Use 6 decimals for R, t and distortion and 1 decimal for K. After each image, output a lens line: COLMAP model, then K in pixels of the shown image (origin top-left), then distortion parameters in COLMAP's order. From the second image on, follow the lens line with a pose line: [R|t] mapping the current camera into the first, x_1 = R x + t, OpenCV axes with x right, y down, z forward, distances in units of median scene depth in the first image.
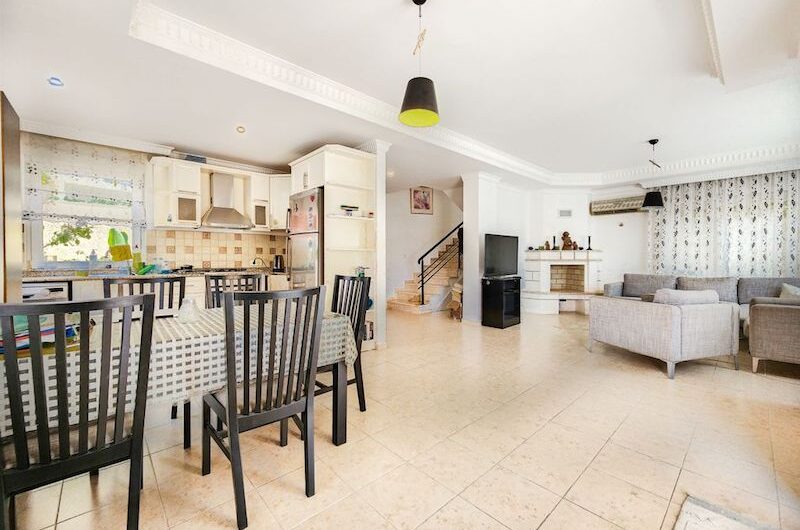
lens RADIAL K [[325.2, 0, 399.7], [0, 325.2, 261.8], [0, 0, 1]] dist [0.001028, -0.000206]
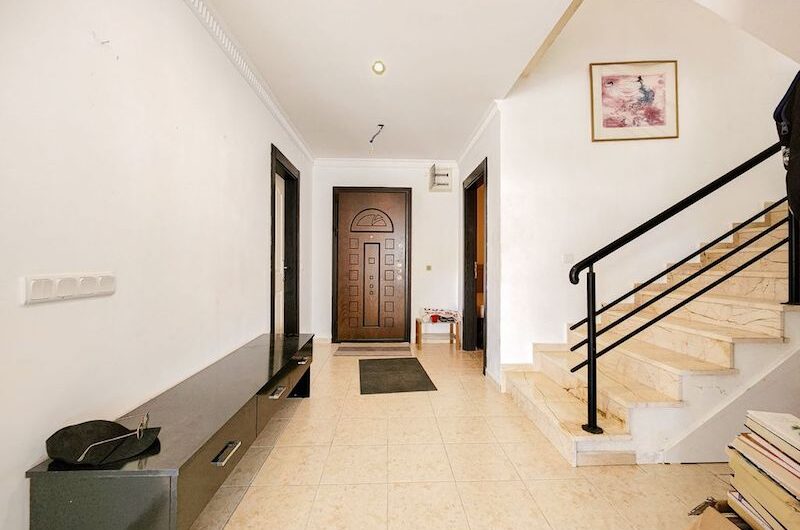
lens RADIAL K [[325.2, 0, 399.7], [0, 325.2, 261.8], [0, 0, 1]] dist [0.001028, -0.000206]
pose [[0.759793, -0.001566, -0.650163, 0.136464], [-0.008893, 0.999879, -0.012801, -0.007635], [0.650105, 0.015508, 0.759687, 0.730728]]
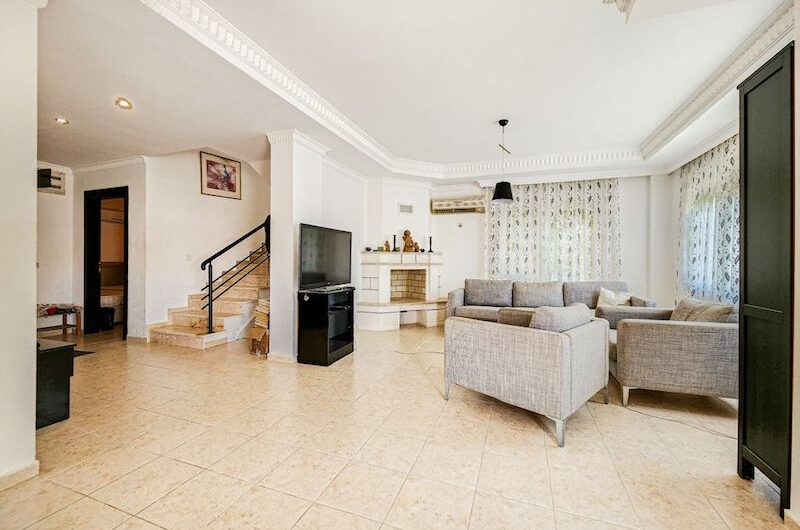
lens RADIAL K [[325.2, 0, 399.7], [0, 325.2, 261.8], [0, 0, 1]] dist [0.001028, -0.000206]
pose [[0.892387, 0.003715, 0.451256, 0.122387], [0.000705, 0.999953, -0.009626, -0.002889], [-0.451271, 0.008908, 0.892343, 0.276658]]
